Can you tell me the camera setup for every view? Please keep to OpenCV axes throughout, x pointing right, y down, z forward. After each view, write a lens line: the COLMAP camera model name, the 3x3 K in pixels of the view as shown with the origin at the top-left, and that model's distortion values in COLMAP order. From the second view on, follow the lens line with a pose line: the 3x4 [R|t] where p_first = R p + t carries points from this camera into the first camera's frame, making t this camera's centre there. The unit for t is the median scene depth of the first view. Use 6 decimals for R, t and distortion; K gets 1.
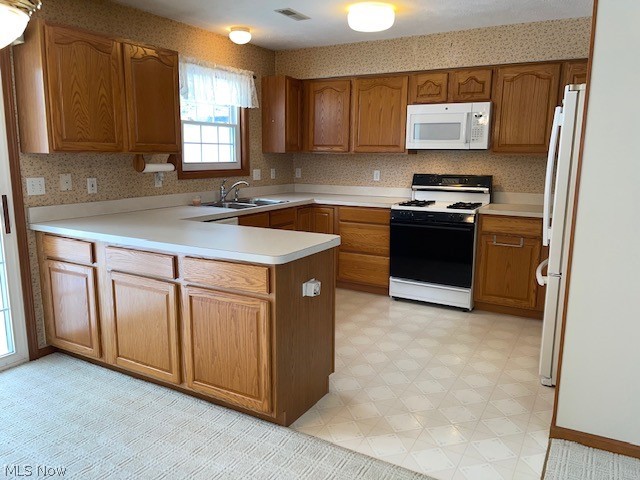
lens RADIAL K [[487.7, 0, 320.0], [0, 487.7, 240.0], [0, 0, 1]] dist [0.066703, -0.073967]
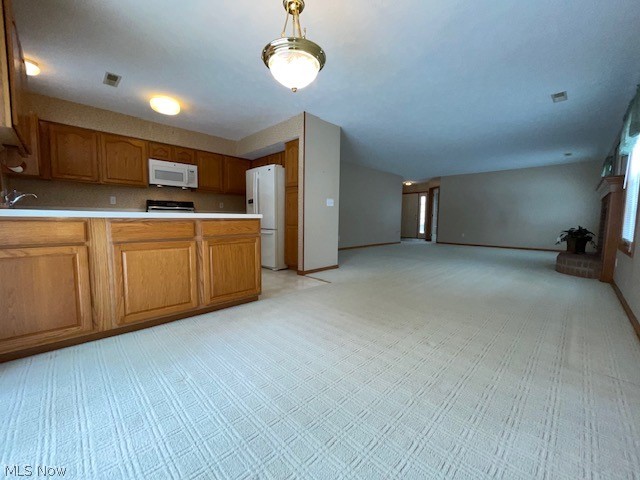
lens RADIAL K [[258.9, 0, 320.0], [0, 258.9, 240.0], [0, 0, 1]] dist [-0.000063, 0.000155]
pose [[0.249826, -0.085514, 0.964507, -0.635232], [0.166822, 0.984999, 0.044120, 0.075848], [-0.953812, 0.149878, 0.260344, 0.251545]]
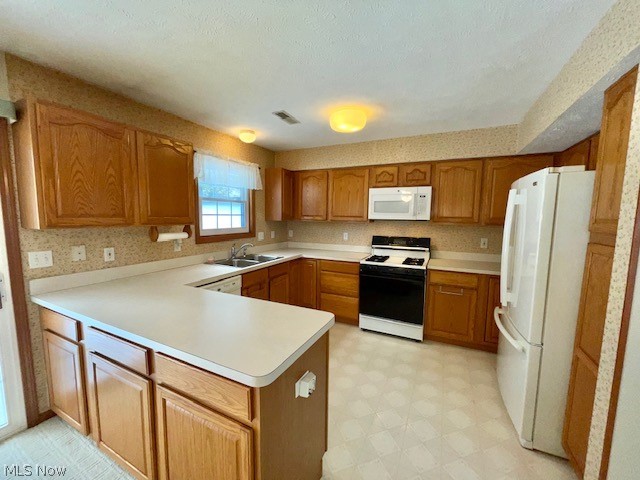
lens RADIAL K [[258.9, 0, 320.0], [0, 258.9, 240.0], [0, 0, 1]] dist [-0.000063, 0.000155]
pose [[0.997716, -0.003682, 0.067449, -0.013587], [0.009215, 0.996598, -0.081902, -0.076321], [-0.066918, 0.082336, 0.994355, 0.317315]]
